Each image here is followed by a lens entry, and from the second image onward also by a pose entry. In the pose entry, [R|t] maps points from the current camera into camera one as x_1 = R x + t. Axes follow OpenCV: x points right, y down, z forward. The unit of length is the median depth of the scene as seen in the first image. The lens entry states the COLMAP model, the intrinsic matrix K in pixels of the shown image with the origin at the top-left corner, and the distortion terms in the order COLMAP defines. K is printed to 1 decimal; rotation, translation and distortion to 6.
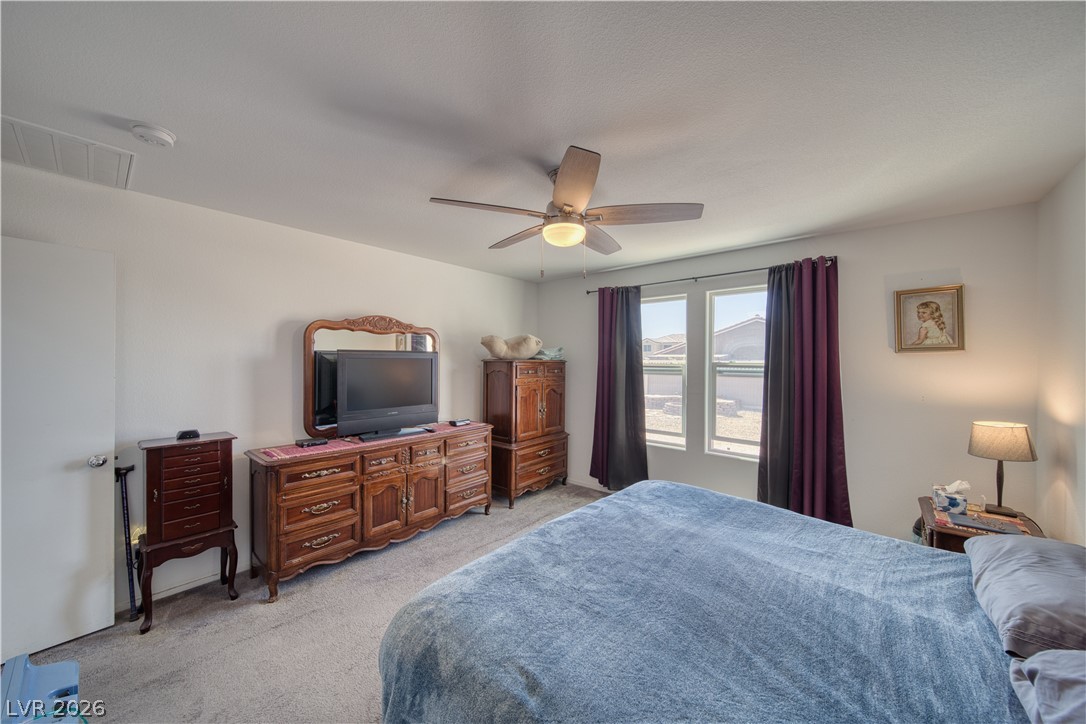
lens RADIAL K [[380.6, 0, 543.1], [0, 380.6, 360.4], [0, 0, 1]] dist [-0.002283, -0.000521]
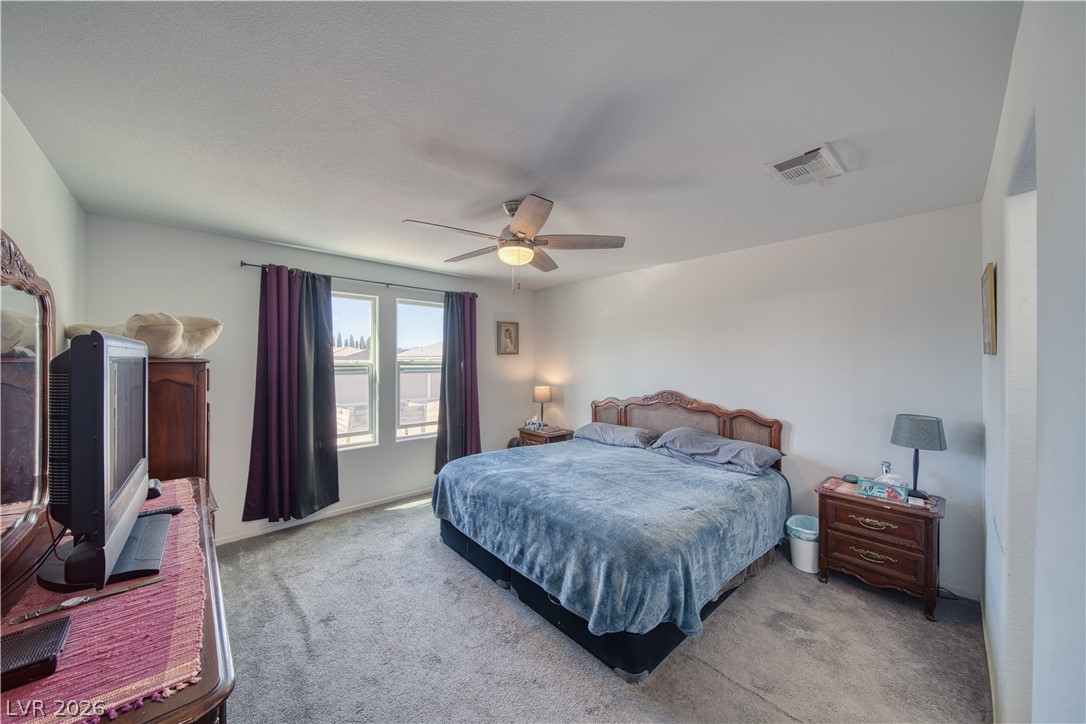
lens RADIAL K [[380.6, 0, 543.1], [0, 380.6, 360.4], [0, 0, 1]] dist [-0.002283, -0.000521]
pose [[0.110700, -0.001972, 0.993852, -0.682898], [0.002312, 0.999996, 0.001727, 0.001830], [-0.993851, 0.002107, 0.110704, 0.472801]]
